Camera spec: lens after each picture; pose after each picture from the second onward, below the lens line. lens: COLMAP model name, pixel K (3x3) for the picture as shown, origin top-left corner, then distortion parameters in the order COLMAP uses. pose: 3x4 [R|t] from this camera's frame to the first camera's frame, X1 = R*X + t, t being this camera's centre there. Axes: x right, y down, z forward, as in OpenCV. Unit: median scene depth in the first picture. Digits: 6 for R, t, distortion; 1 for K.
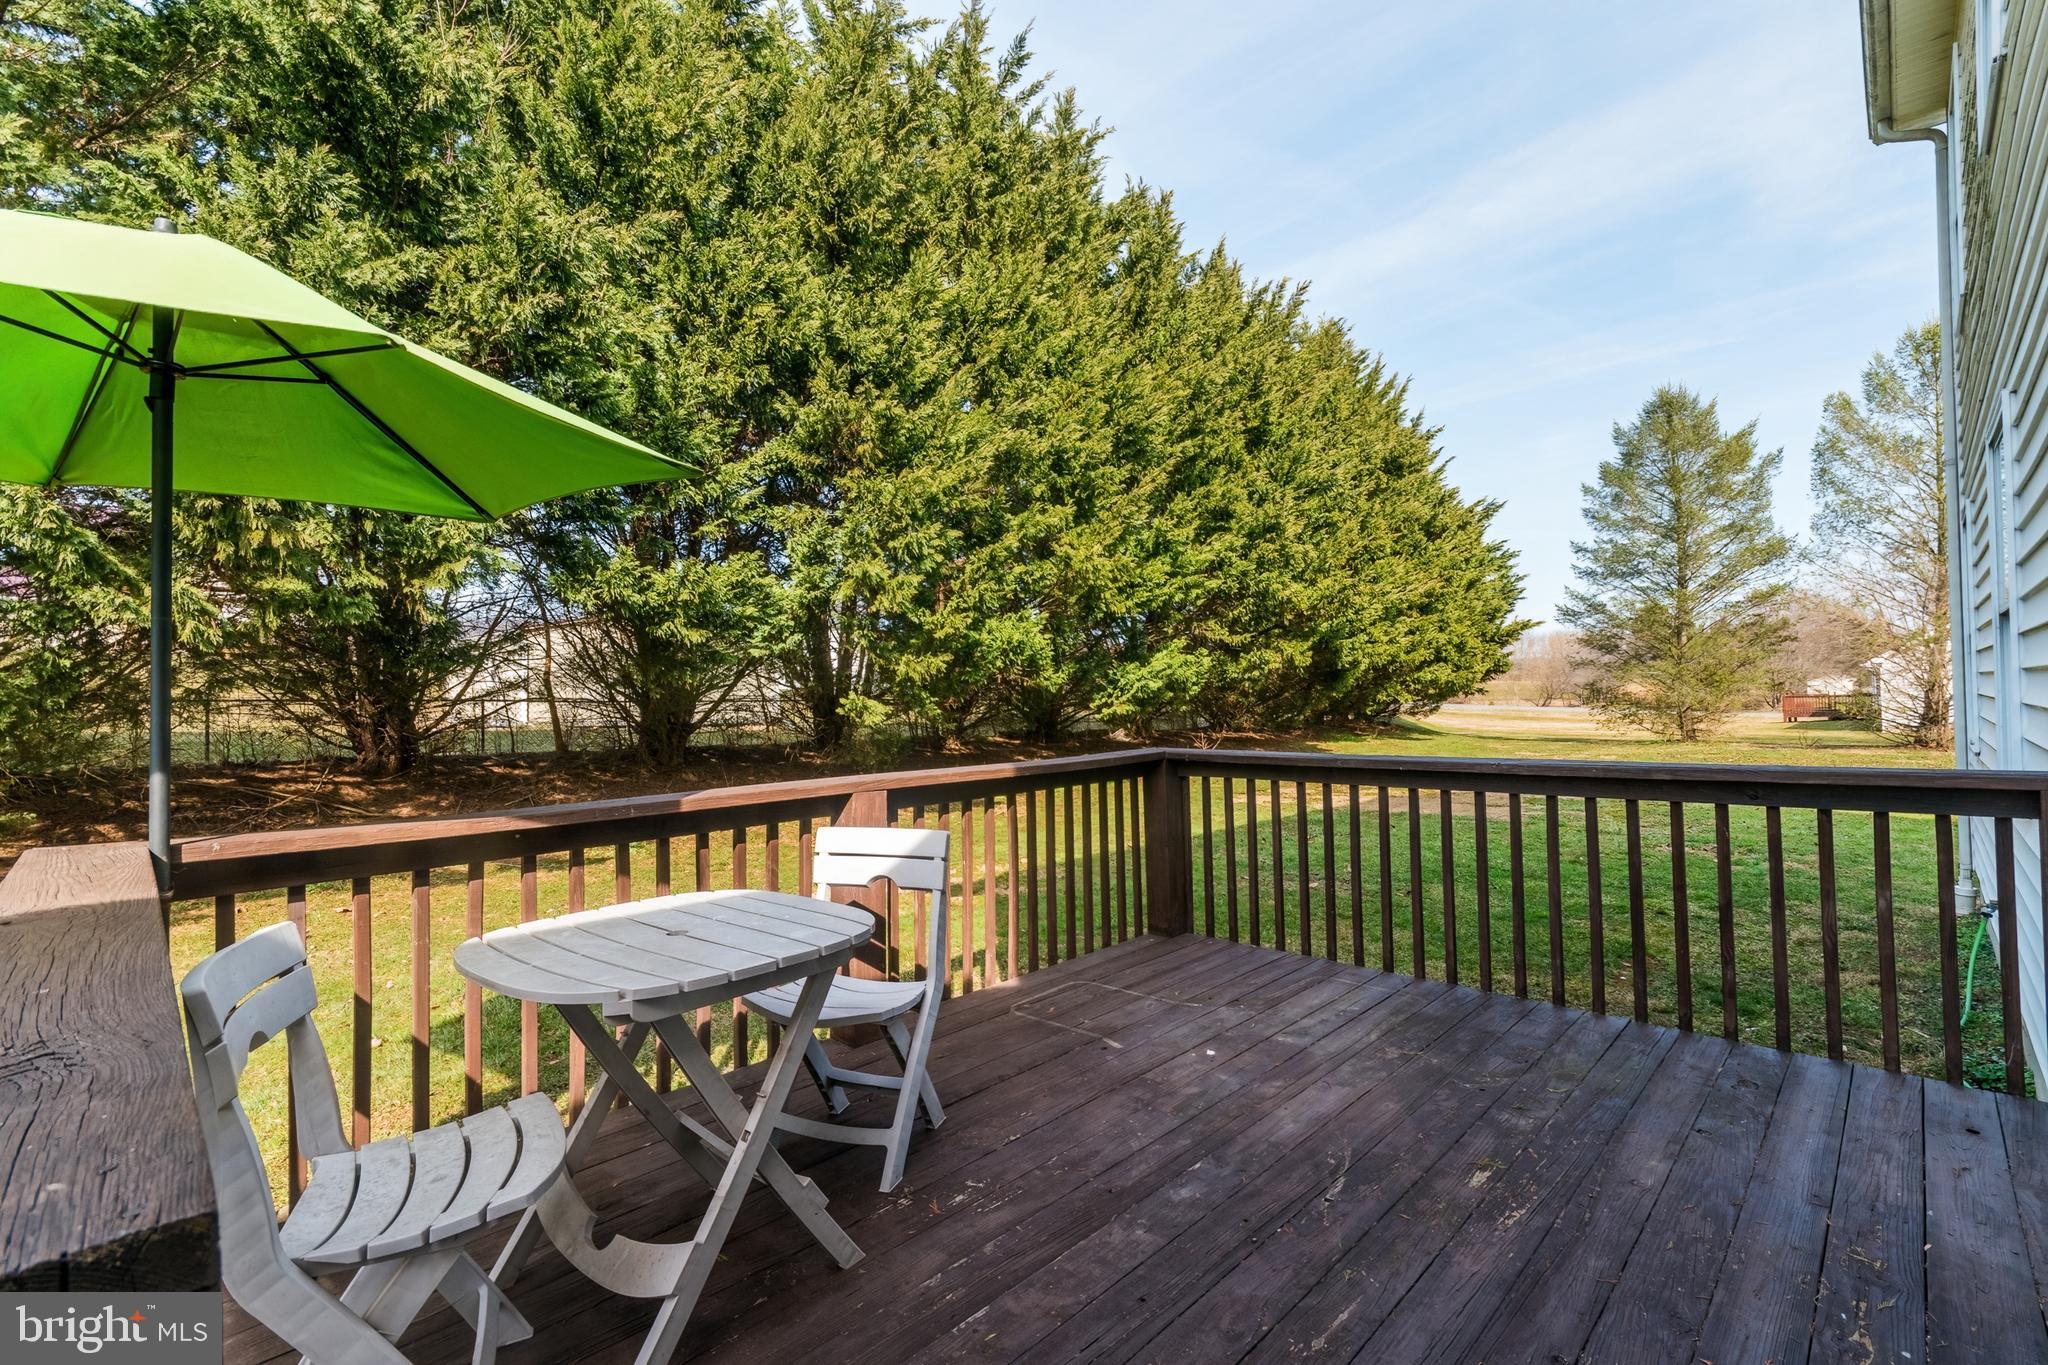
lens RADIAL K [[890.0, 0, 1027.0], [0, 890.0, 692.3], [0, 0, 1]] dist [0.000992, -0.000894]
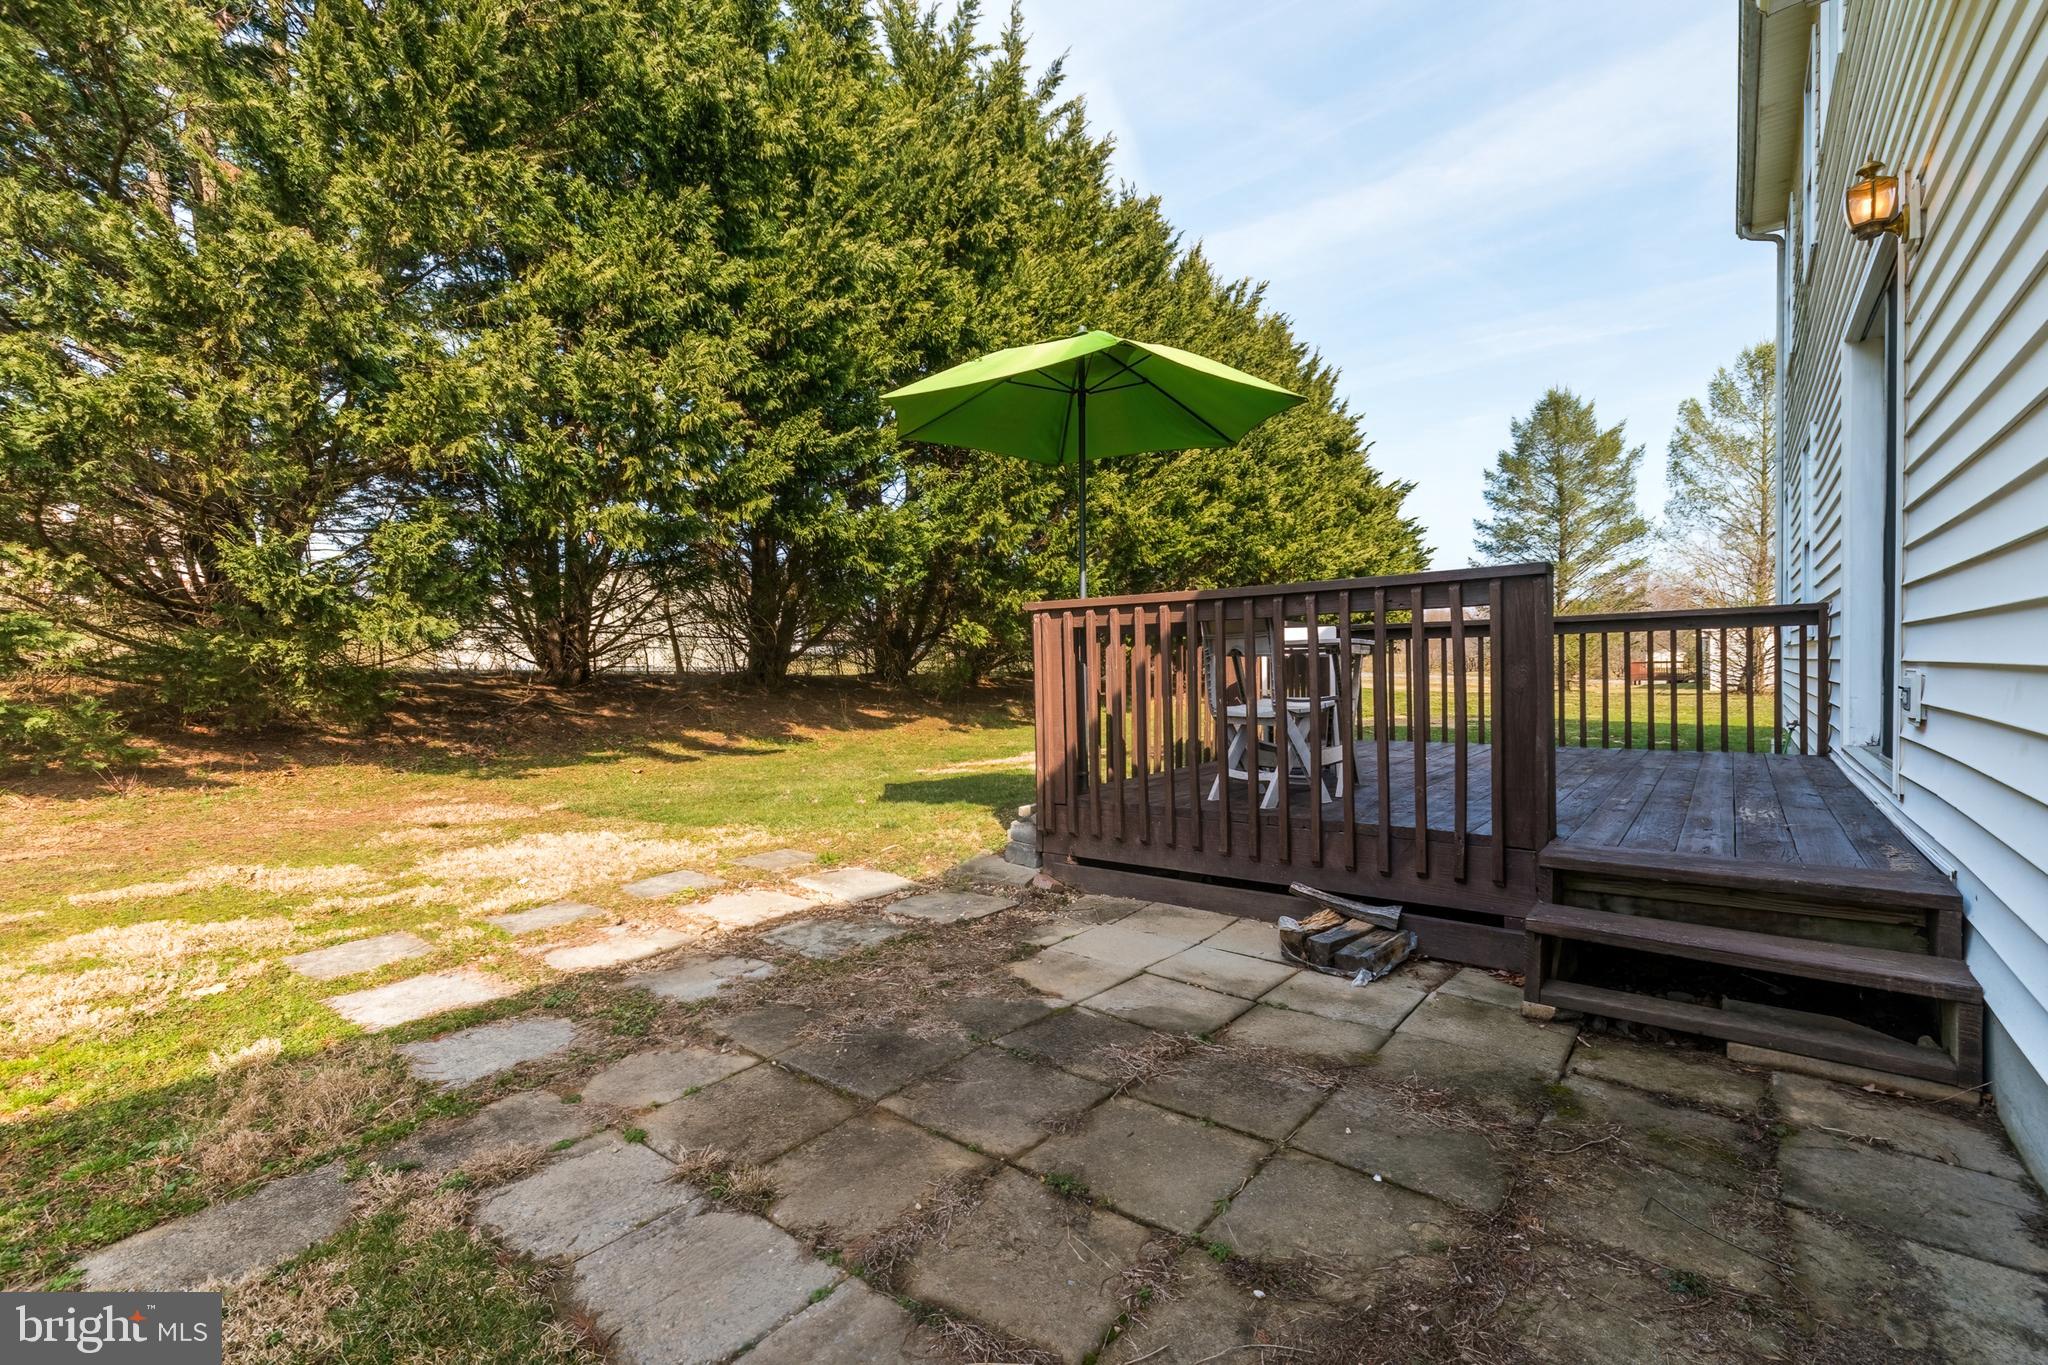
lens RADIAL K [[889.7, 0, 1020.4], [0, 889.7, 696.9], [0, 0, 1]] dist [0.001208, 0.000227]
pose [[0.993903, 0.002491, 0.110229, -0.120813], [-0.006396, 0.999363, 0.035096, 0.029513], [-0.110071, -0.035587, 0.993286, -0.110973]]
